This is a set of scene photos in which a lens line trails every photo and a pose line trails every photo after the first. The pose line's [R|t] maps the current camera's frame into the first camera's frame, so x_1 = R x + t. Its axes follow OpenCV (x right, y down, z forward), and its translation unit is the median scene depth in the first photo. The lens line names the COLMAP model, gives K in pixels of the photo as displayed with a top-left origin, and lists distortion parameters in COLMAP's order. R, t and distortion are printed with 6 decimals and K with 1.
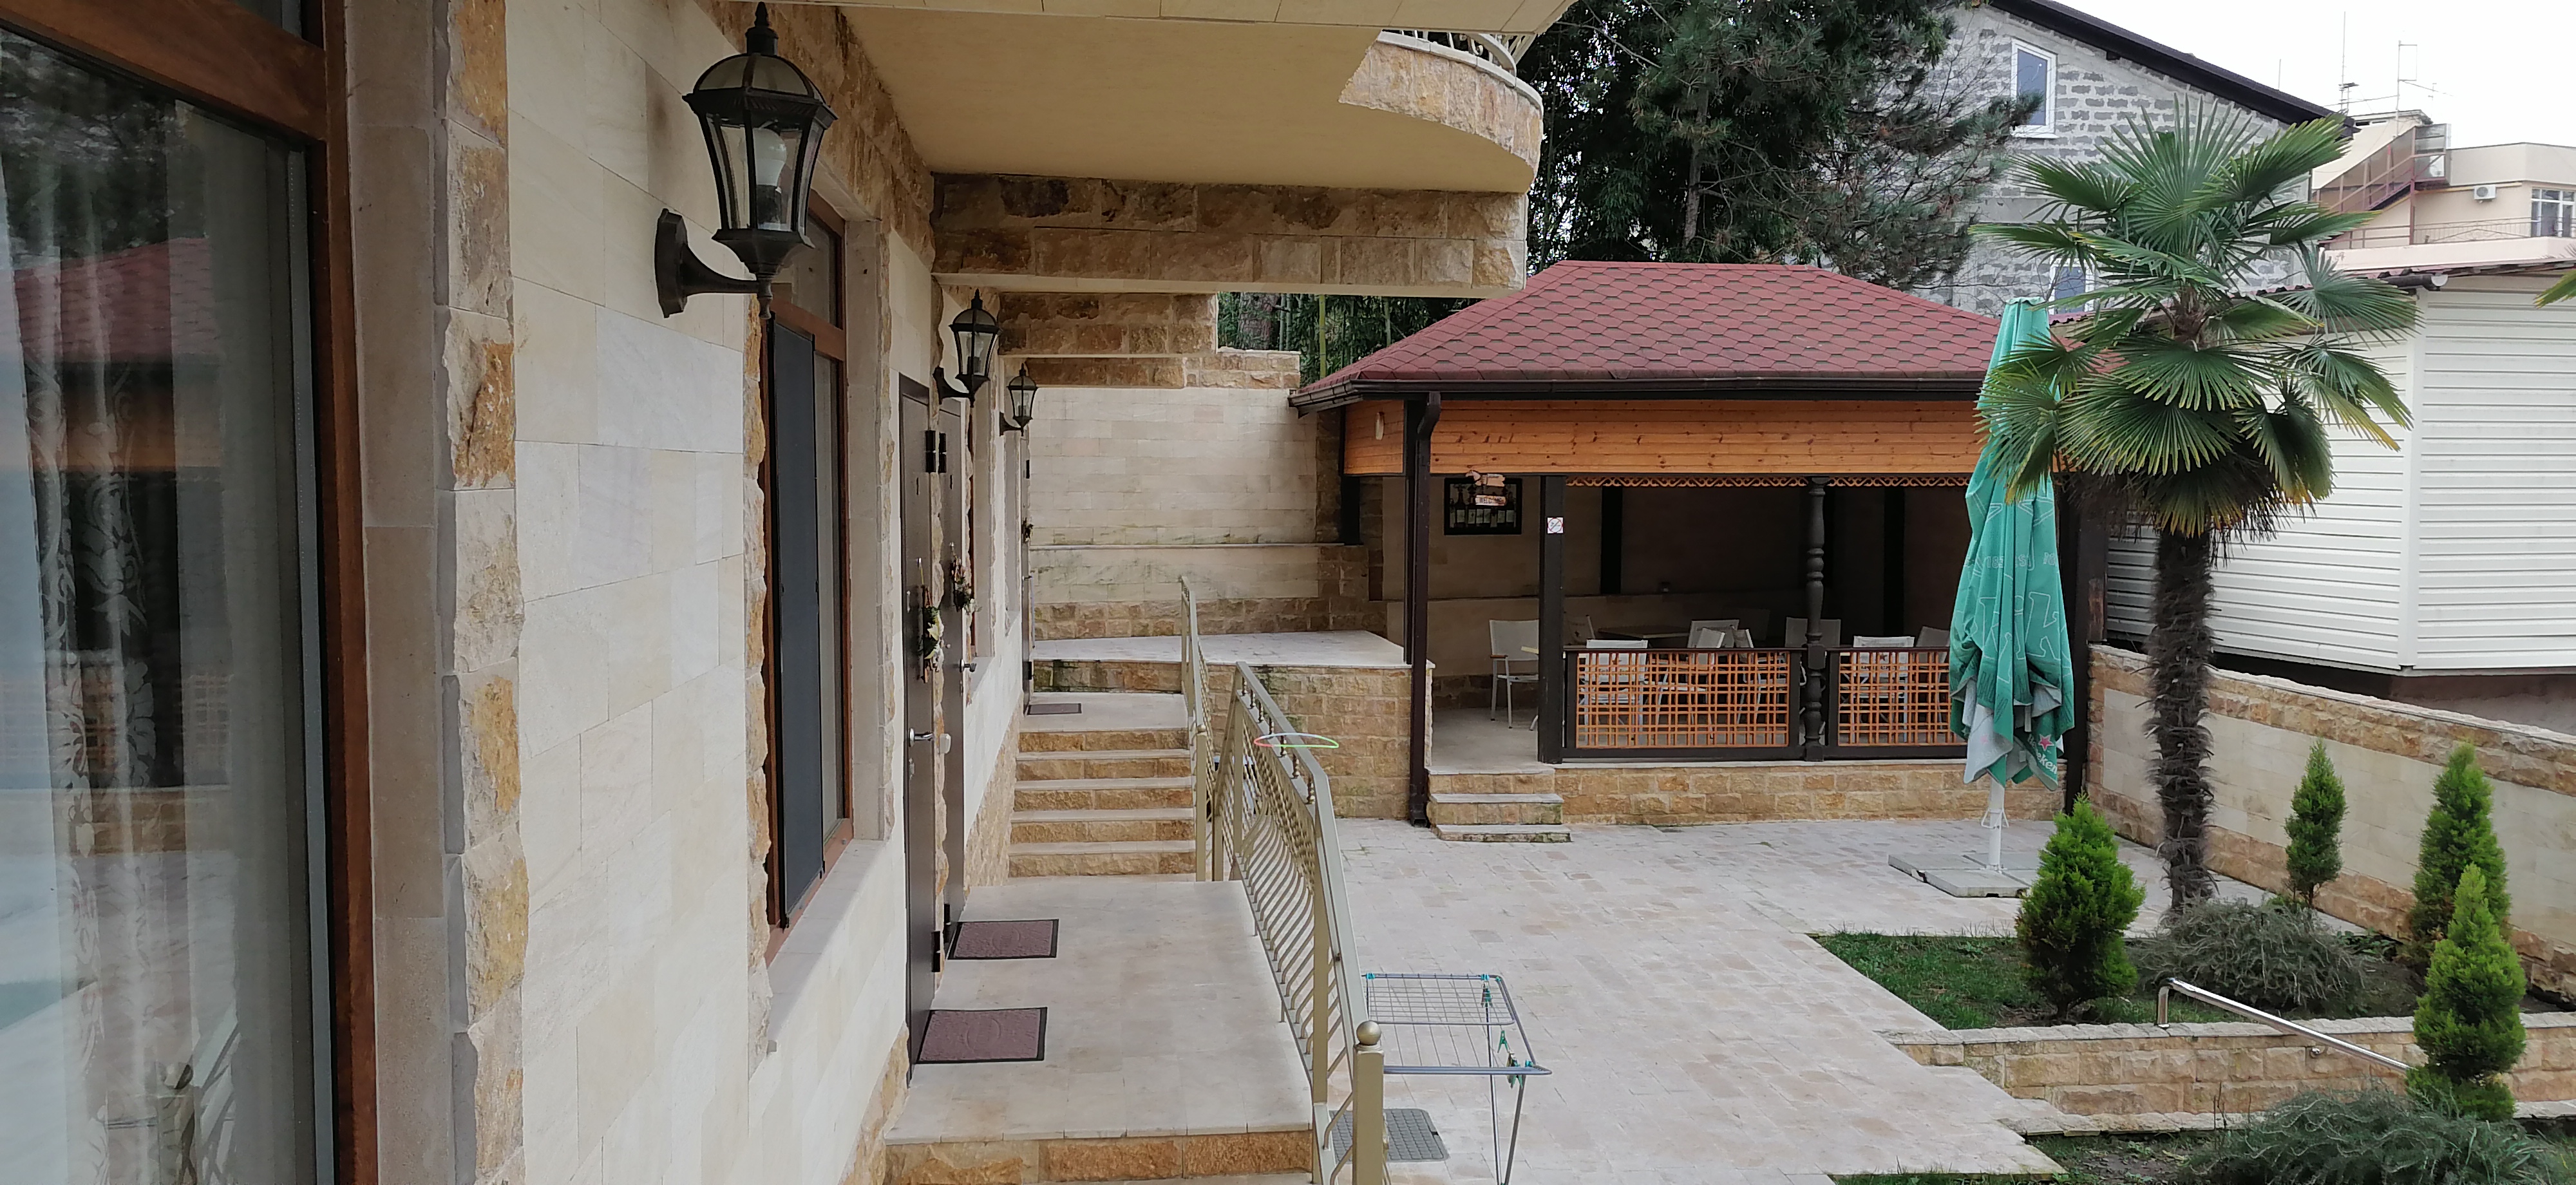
lens RADIAL K [[1912.0, 0, 1279.2], [0, 1912.0, 585.4], [0, 0, 1]] dist [0.107107, -0.125799]
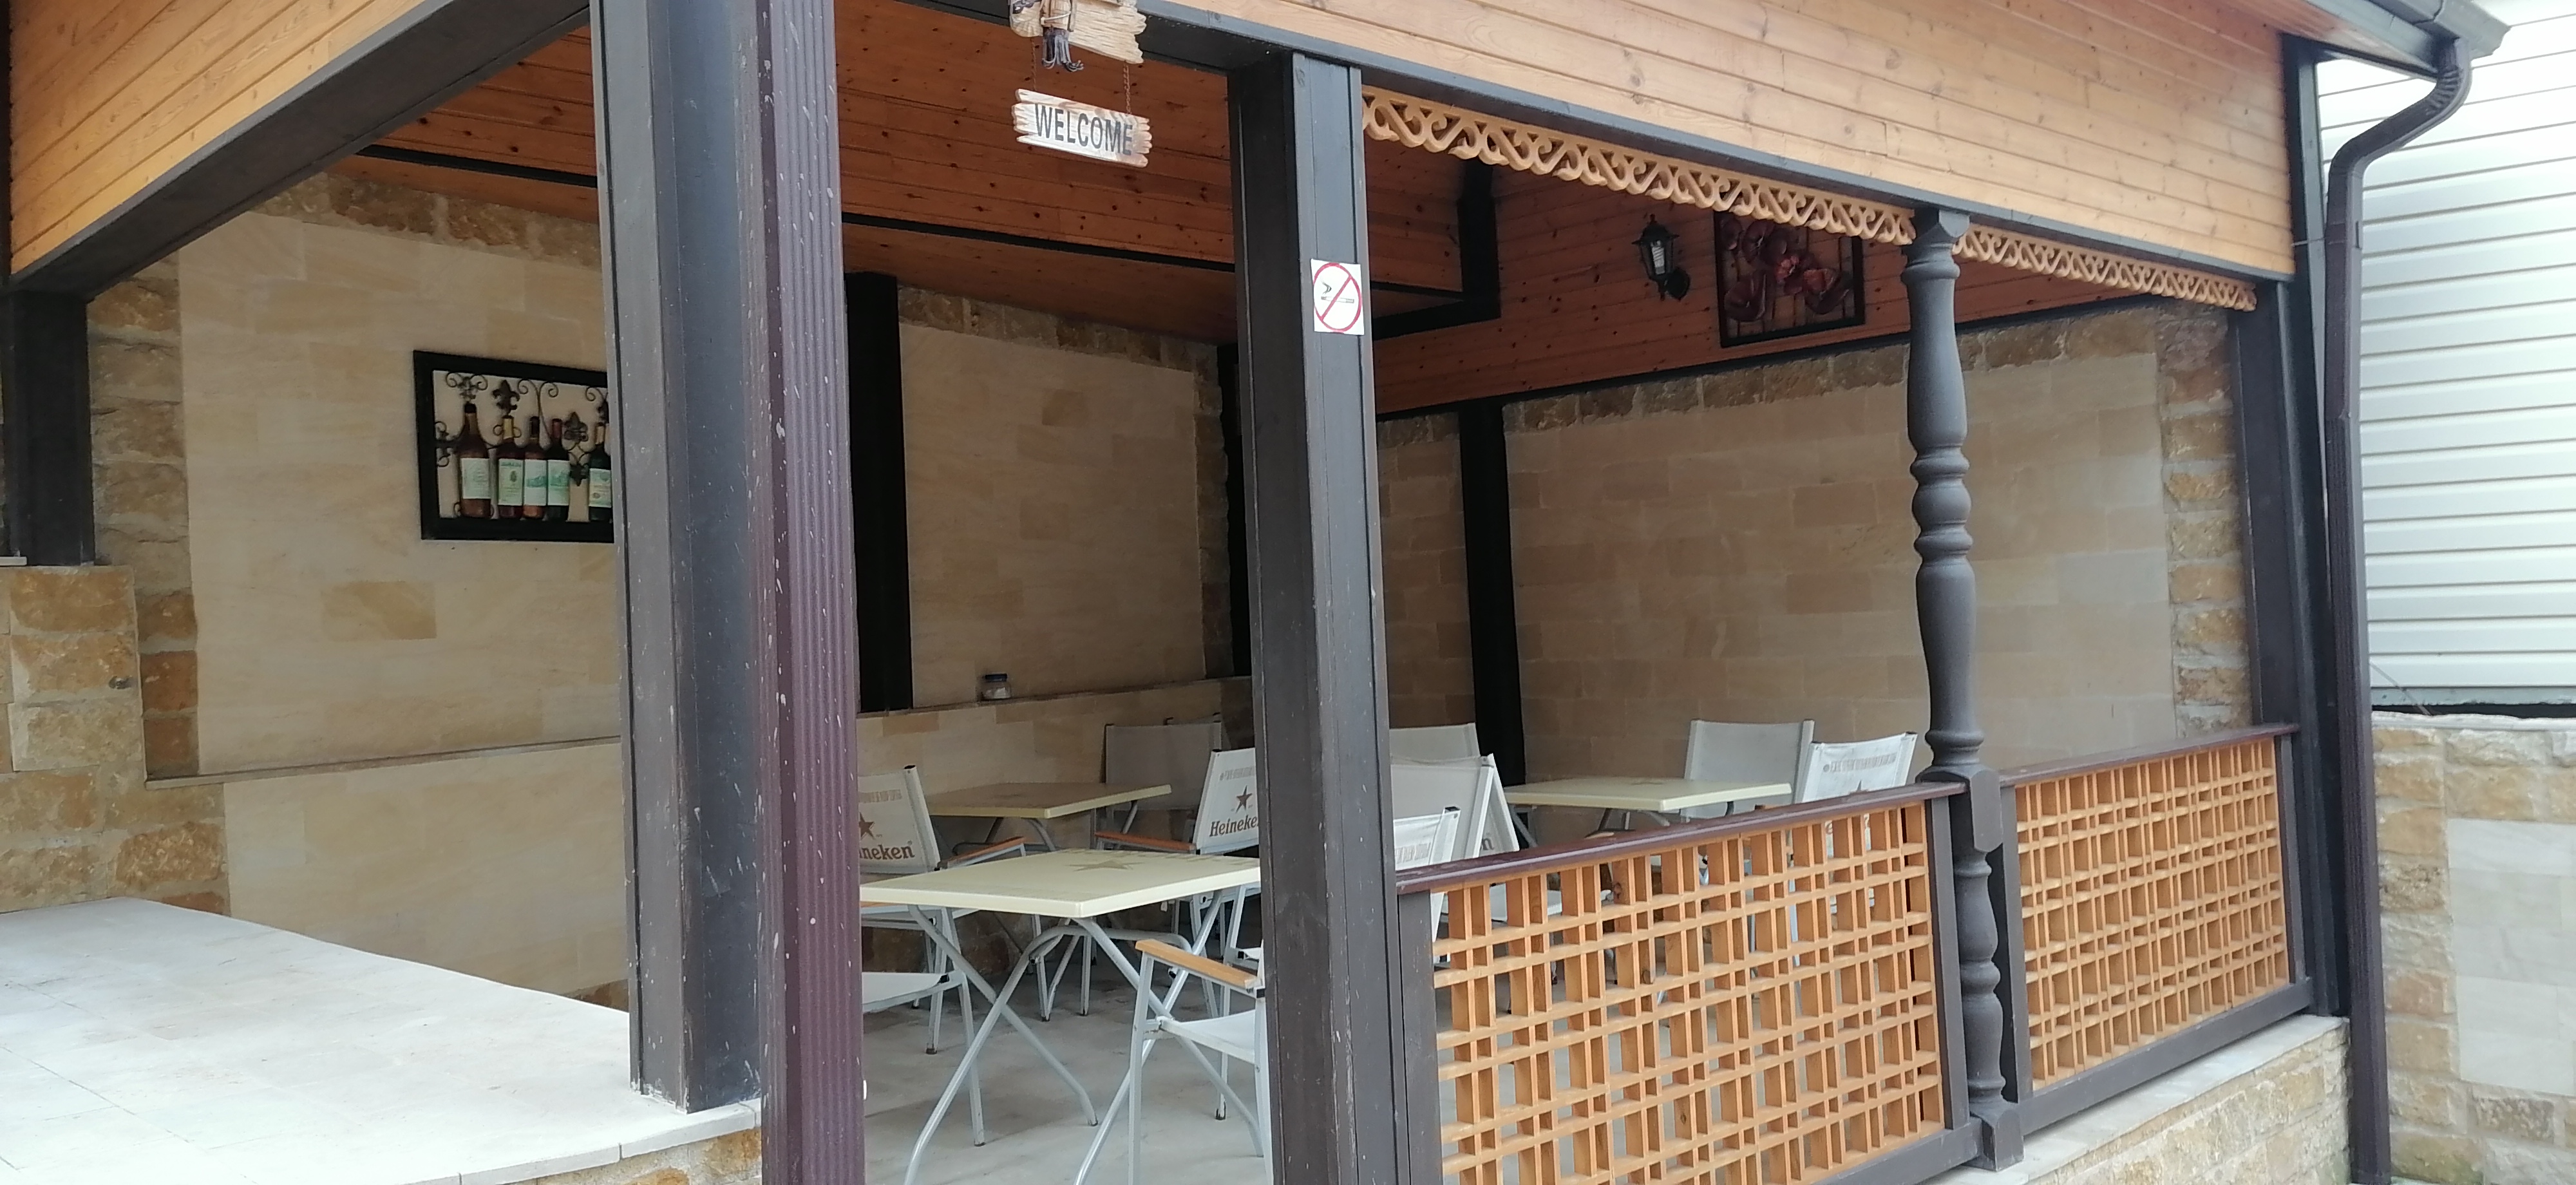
lens RADIAL K [[1912.0, 0, 1304.1], [0, 1912.0, 597.2], [0, 0, 1]] dist [0.107107, -0.125799]
pose [[0.791891, -0.030509, 0.609900, 0.015740], [0.080008, 0.995325, -0.054093, 0.016081], [-0.605398, 0.091633, 0.790630, 1.093716]]
